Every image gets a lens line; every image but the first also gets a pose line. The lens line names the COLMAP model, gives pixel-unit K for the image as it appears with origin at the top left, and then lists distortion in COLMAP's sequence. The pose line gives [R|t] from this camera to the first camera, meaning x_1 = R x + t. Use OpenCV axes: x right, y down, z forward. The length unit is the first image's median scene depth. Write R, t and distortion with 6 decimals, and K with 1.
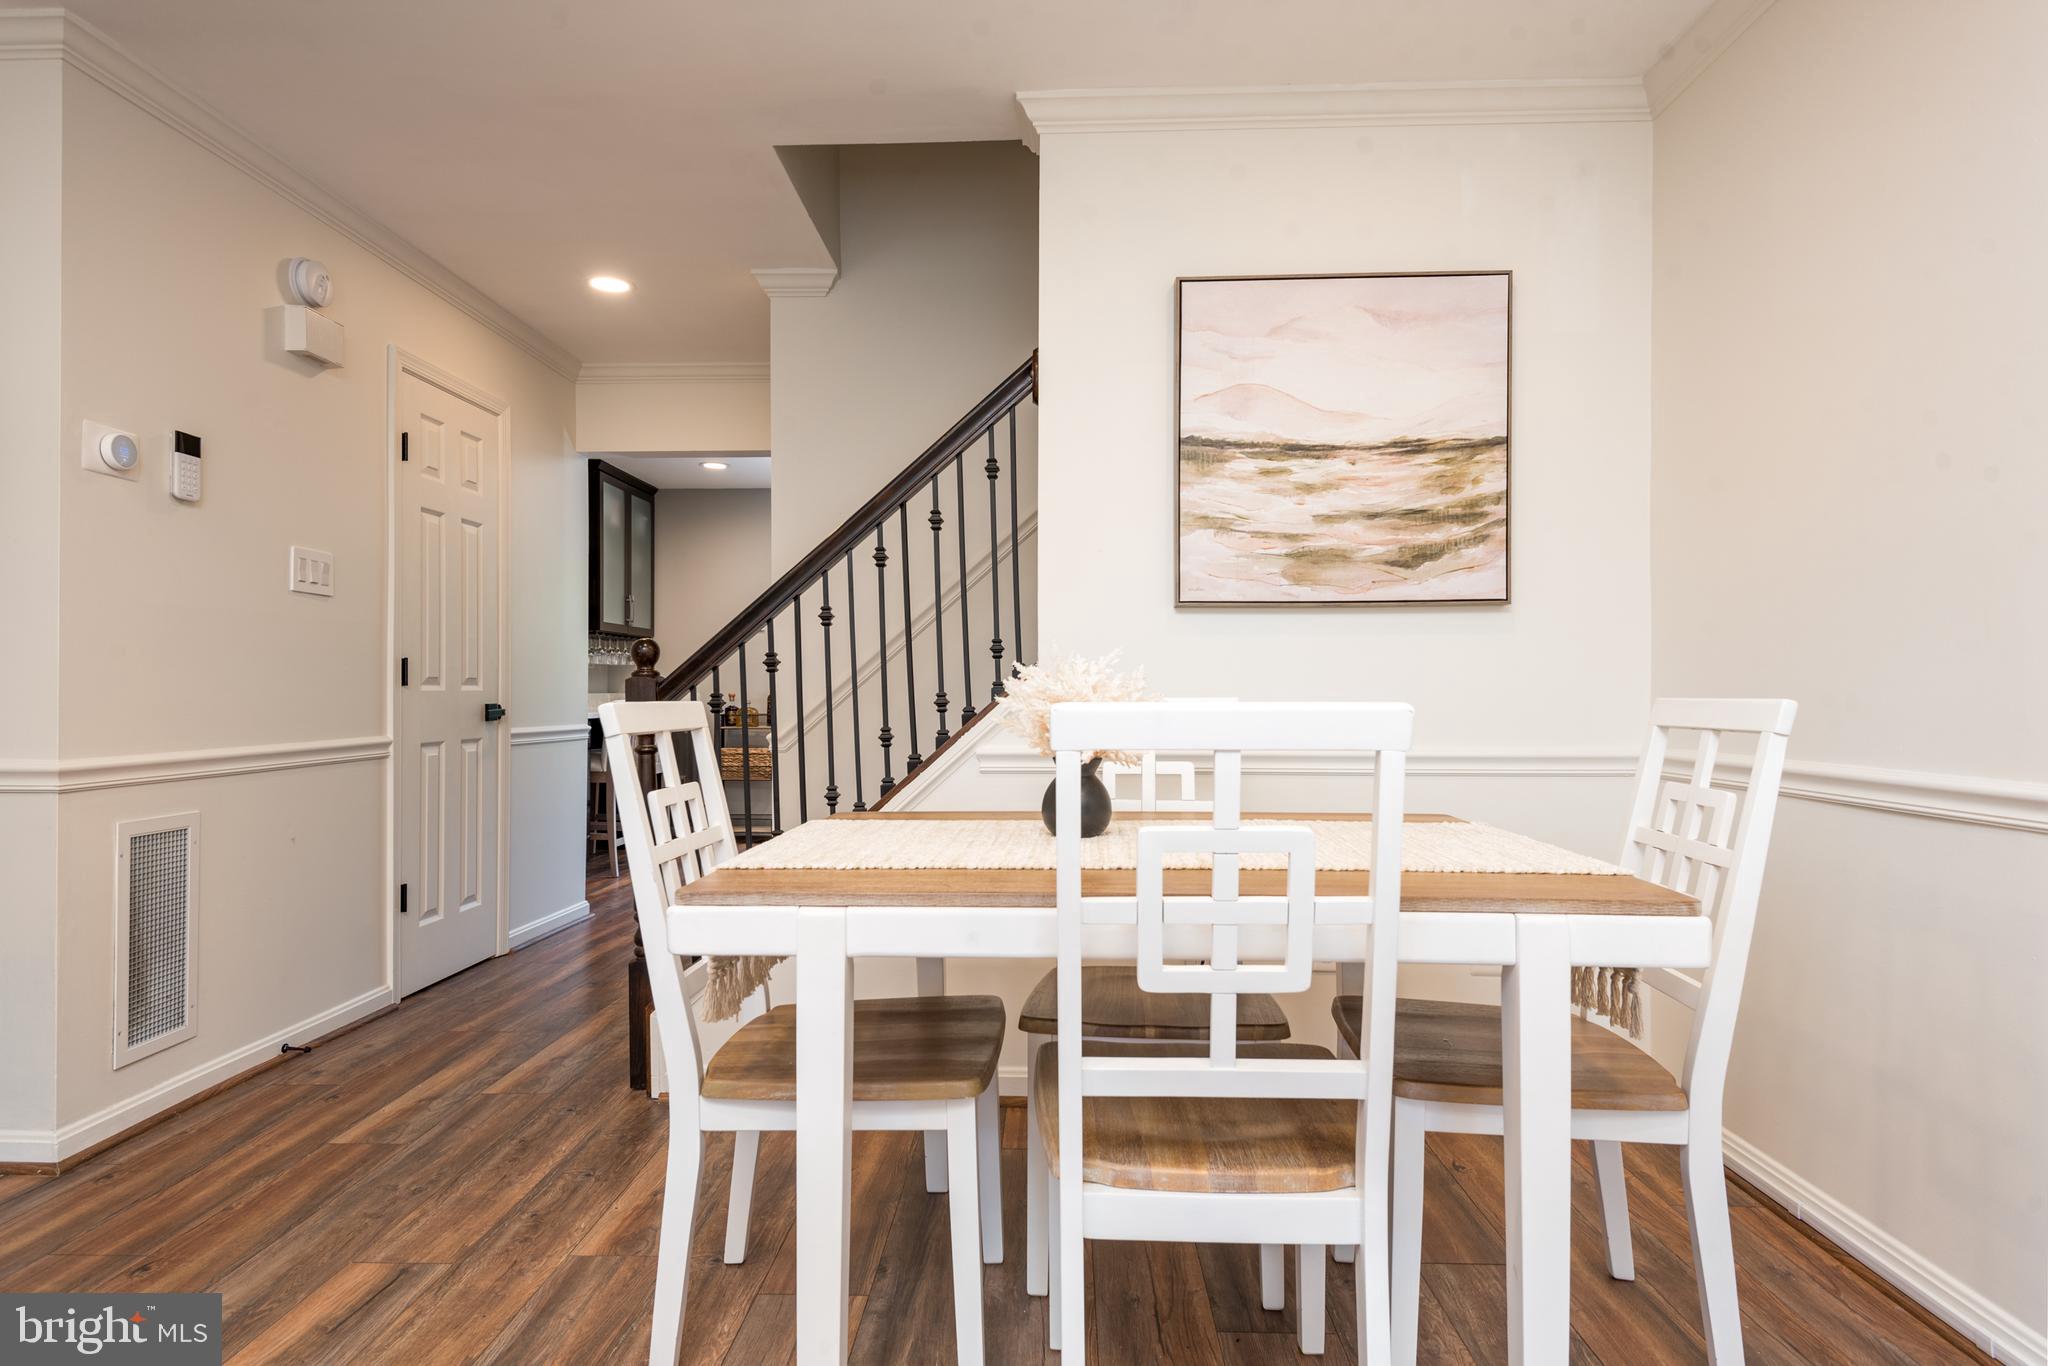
lens RADIAL K [[1088.7, 0, 1024.5], [0, 1088.7, 691.8], [0, 0, 1]] dist [0.017178, -0.001068]
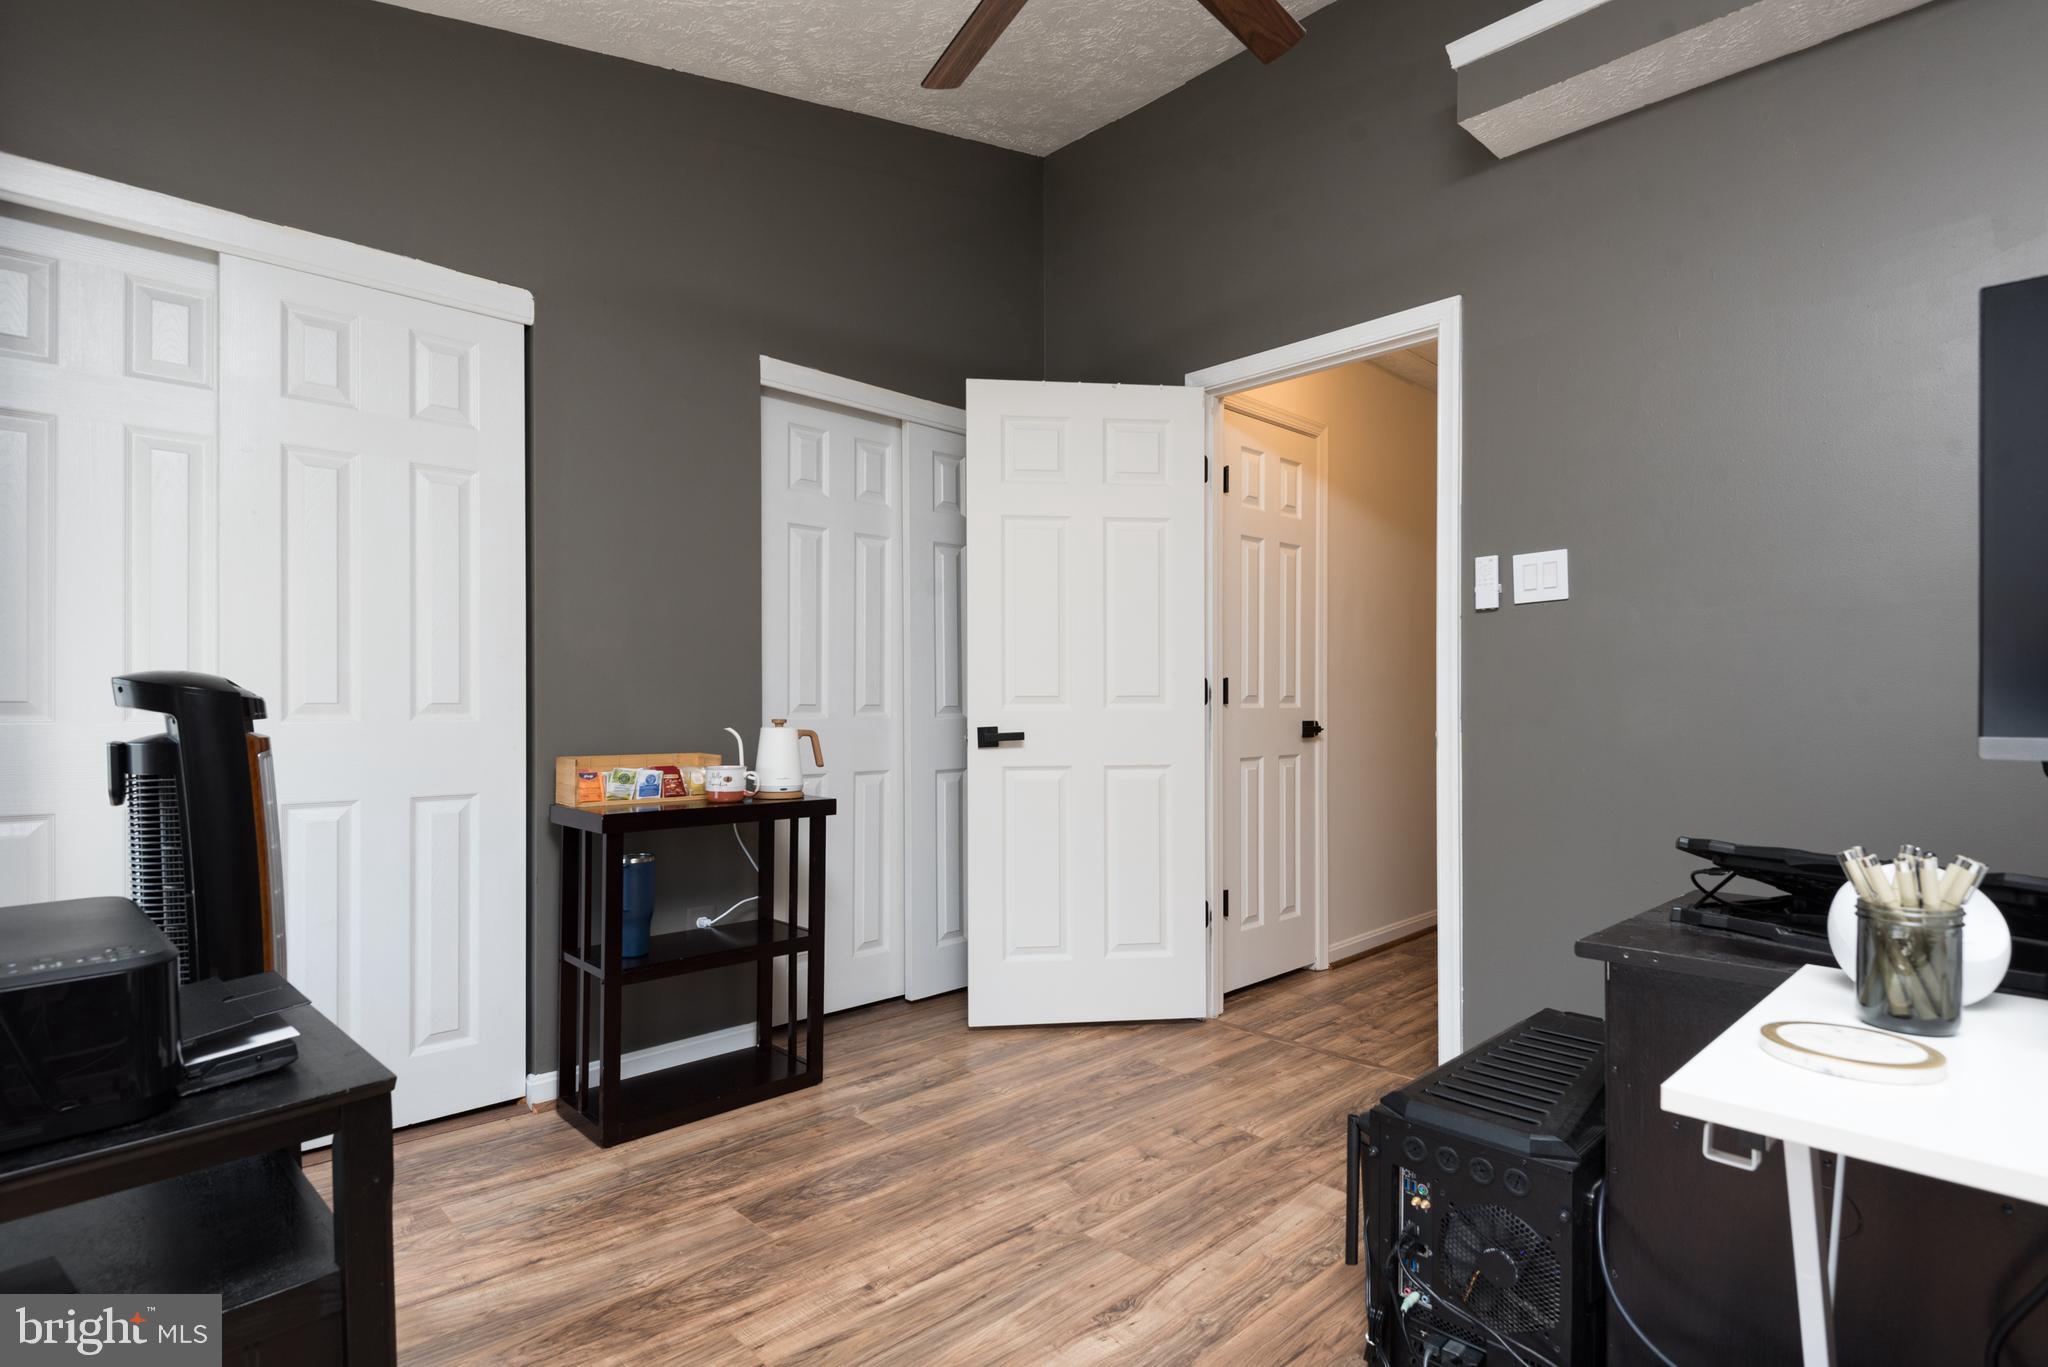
lens RADIAL K [[1014.9, 0, 1027.6], [0, 1014.9, 693.3], [0, 0, 1]] dist [0.004447, -0.006862]
pose [[0.709933, -0.006032, -0.704243, -0.006806], [-0.003155, 0.999926, -0.011746, -0.002731], [0.704262, 0.010561, 0.709861, 0.153800]]
